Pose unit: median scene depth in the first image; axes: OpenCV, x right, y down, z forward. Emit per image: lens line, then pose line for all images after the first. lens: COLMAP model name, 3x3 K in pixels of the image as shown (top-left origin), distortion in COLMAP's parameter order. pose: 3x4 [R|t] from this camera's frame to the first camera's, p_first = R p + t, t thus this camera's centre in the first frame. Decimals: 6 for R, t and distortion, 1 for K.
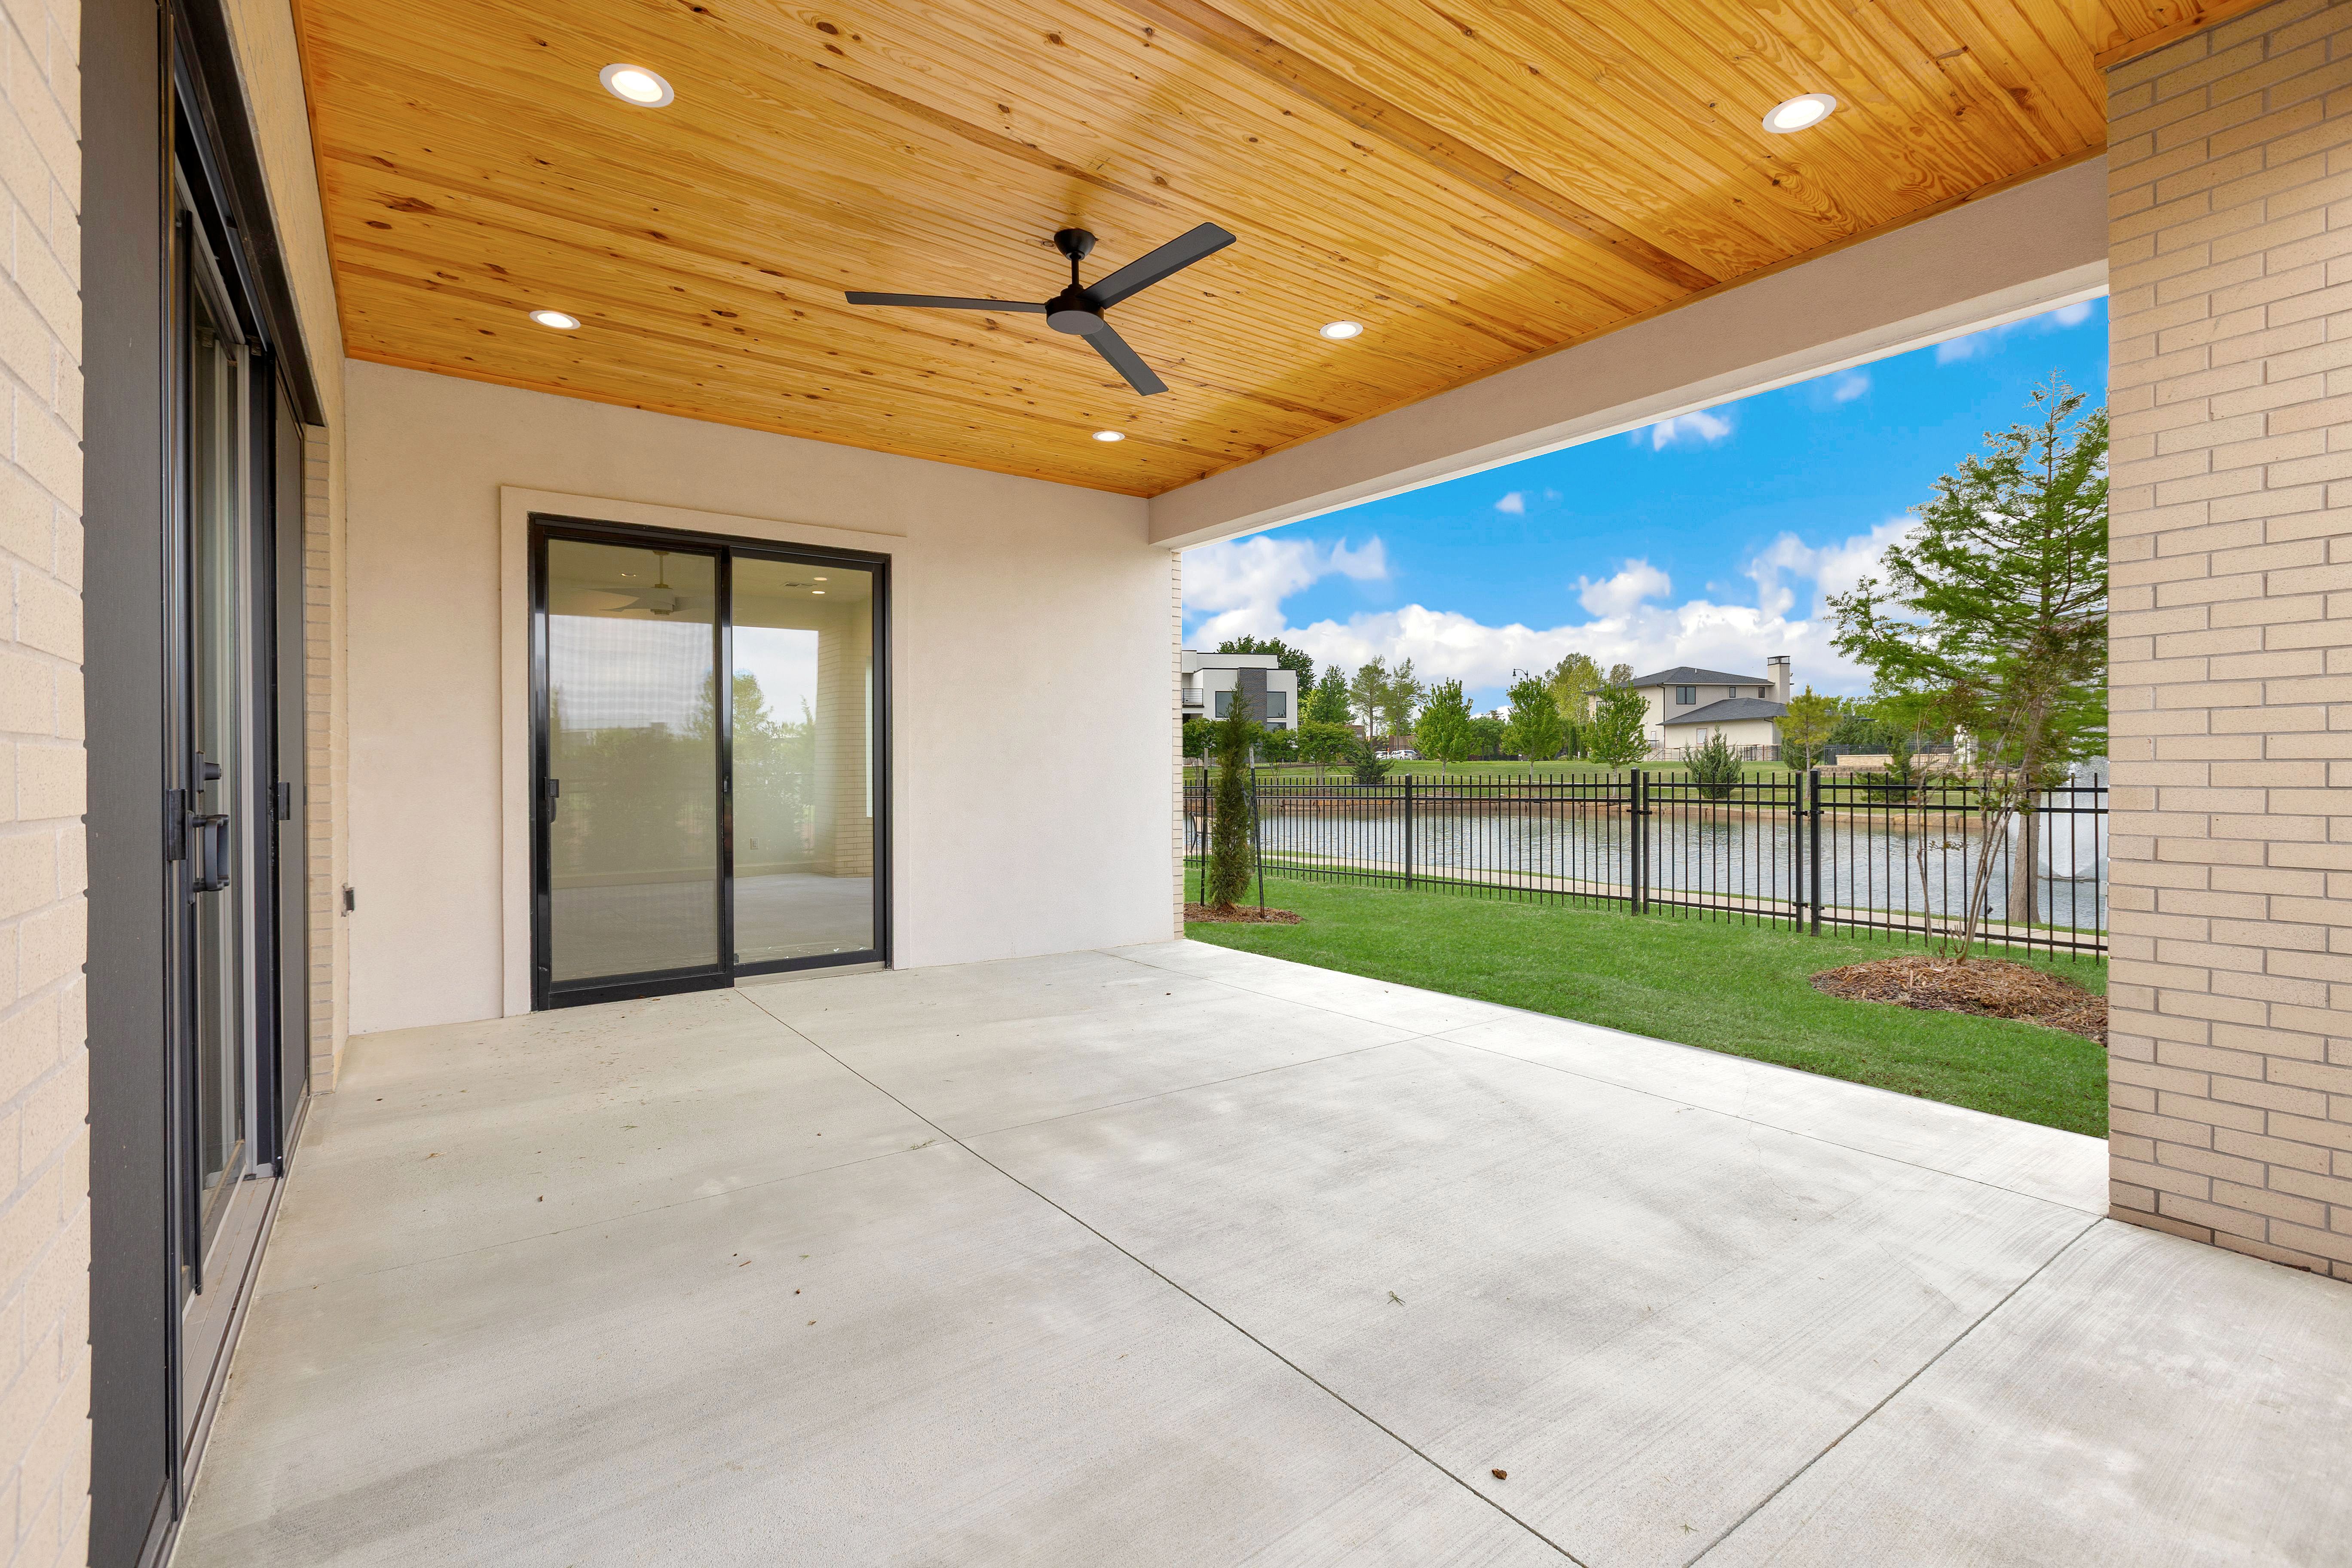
lens RADIAL K [[1049.9, 0, 1165.4], [0, 1049.9, 773.1], [0, 0, 1]] dist [0.000359, 0.000304]
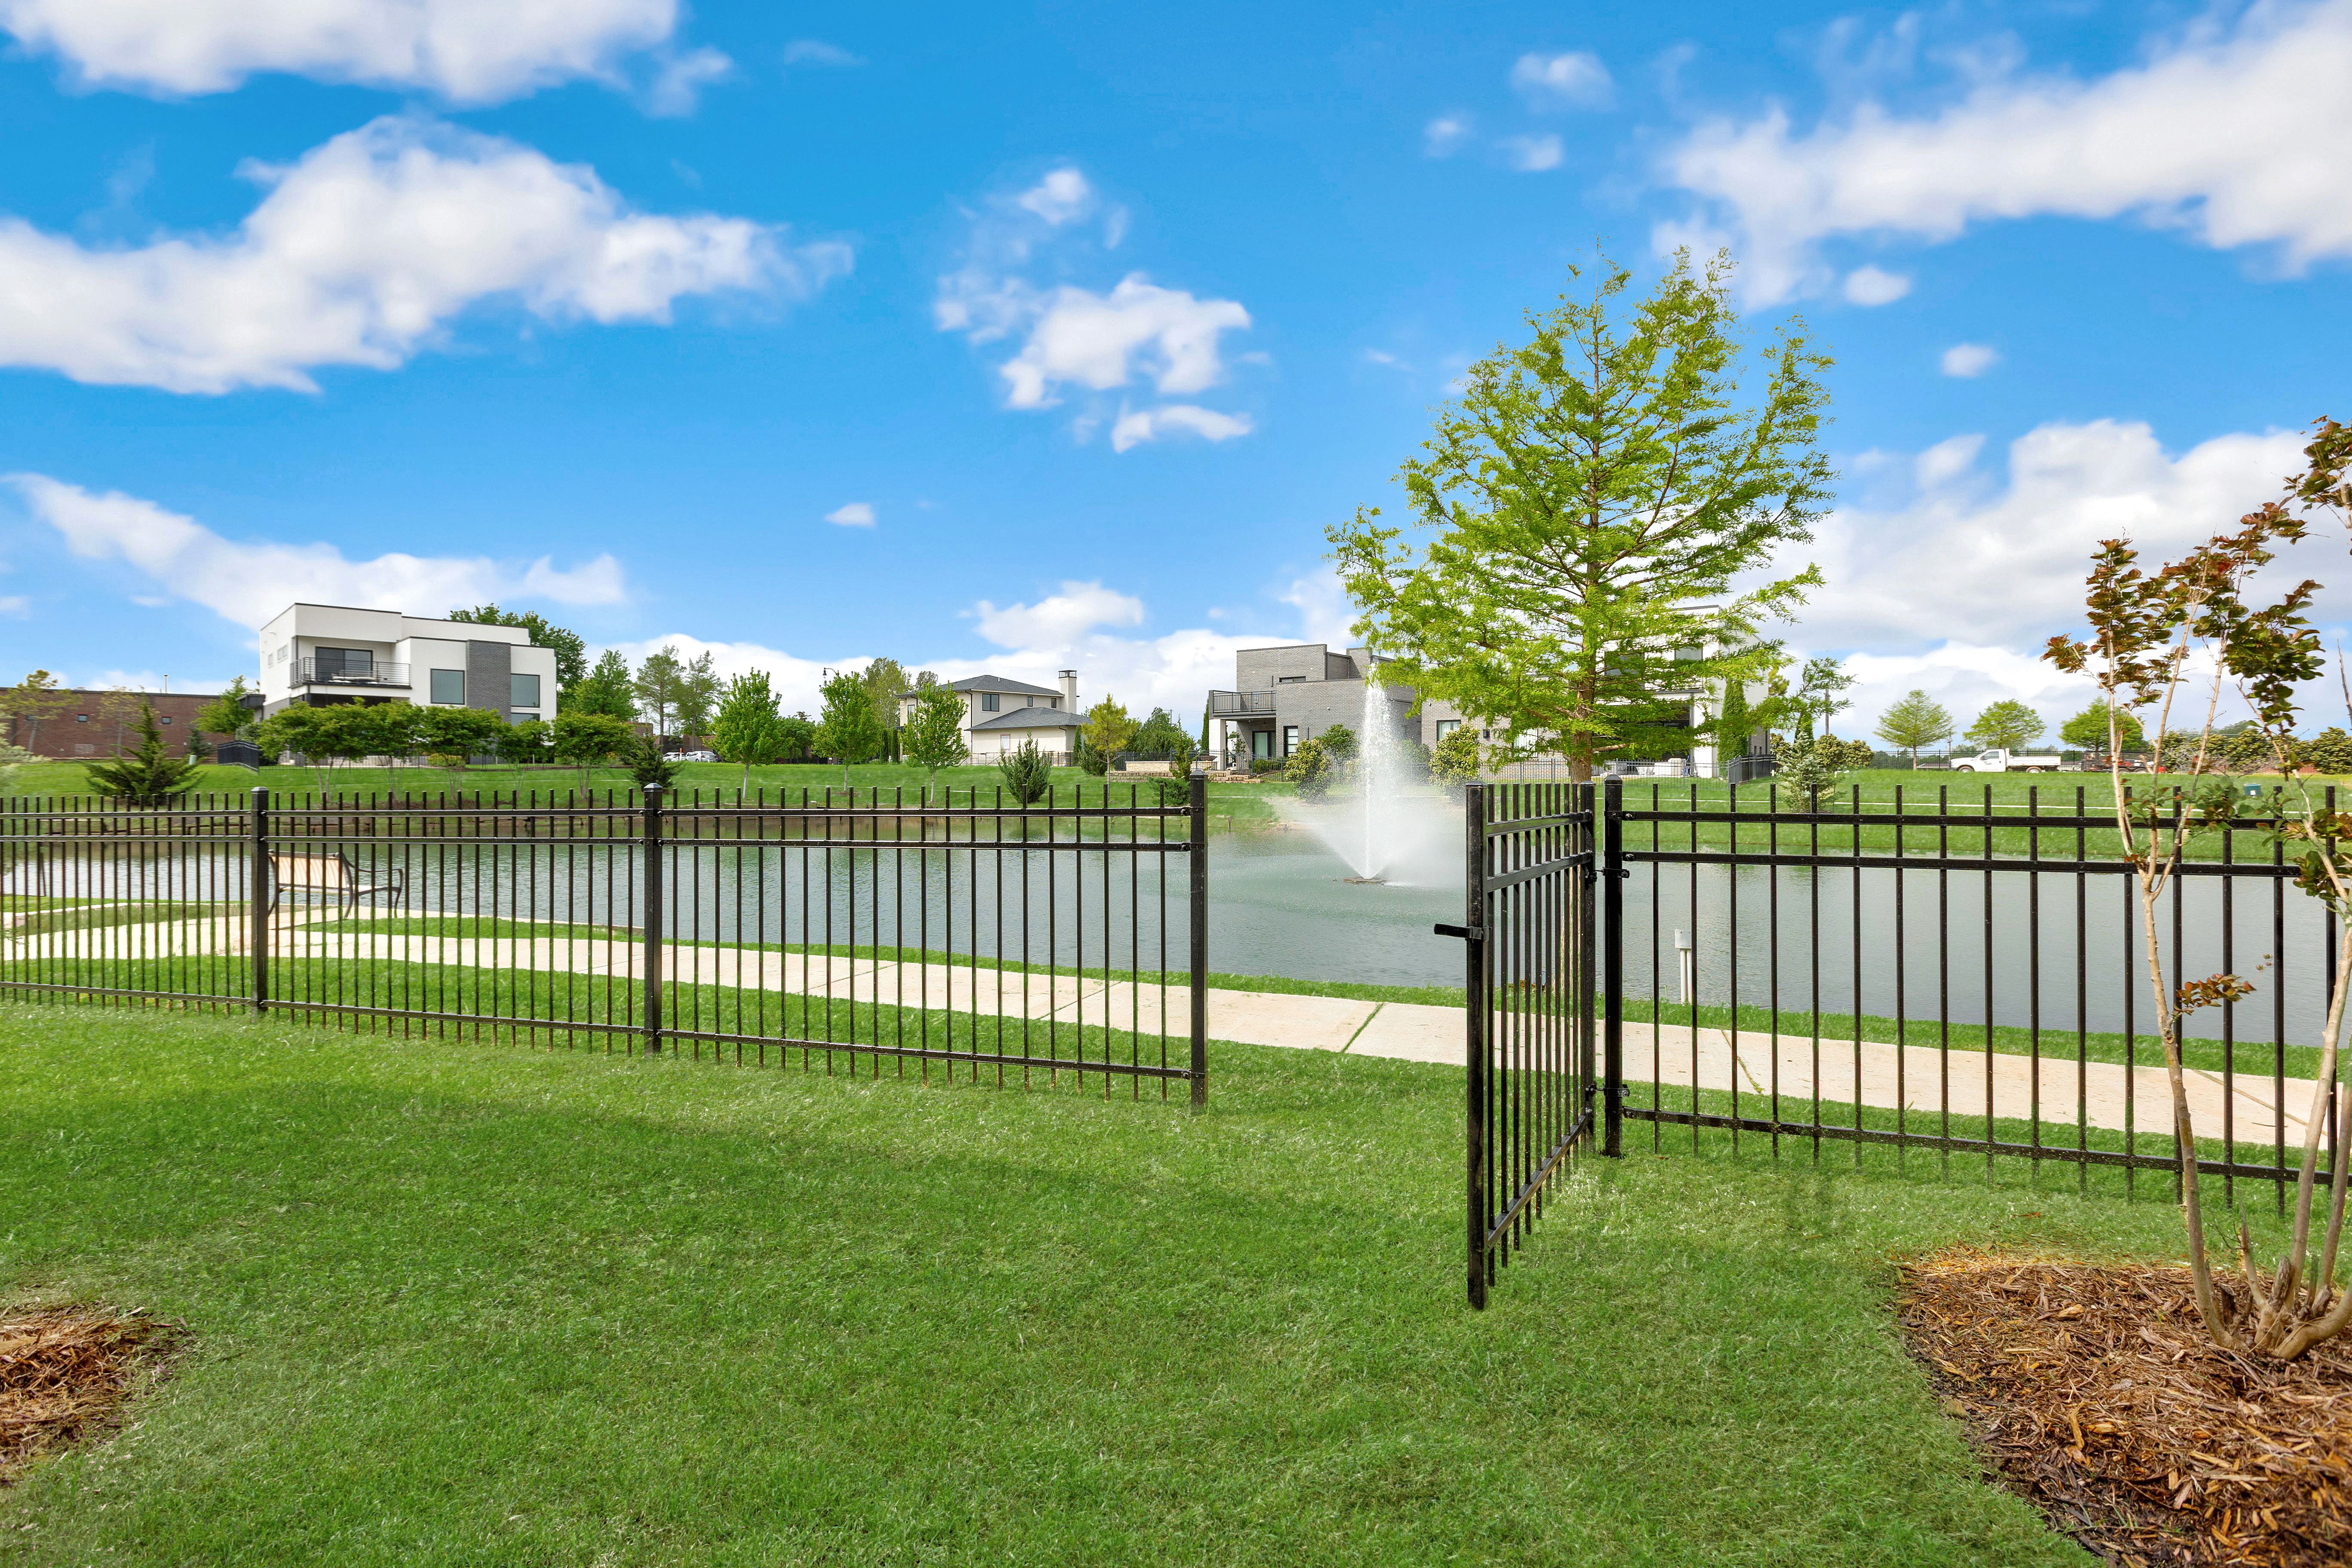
lens RADIAL K [[1049.9, 0, 1165.4], [0, 1049.9, 773.1], [0, 0, 1]] dist [0.000359, 0.000304]
pose [[0.803026, 0.003175, 0.595936, 0.200148], [-0.000713, 0.999990, -0.004367, -0.003459], [-0.595944, 0.003082, 0.803020, 0.752958]]
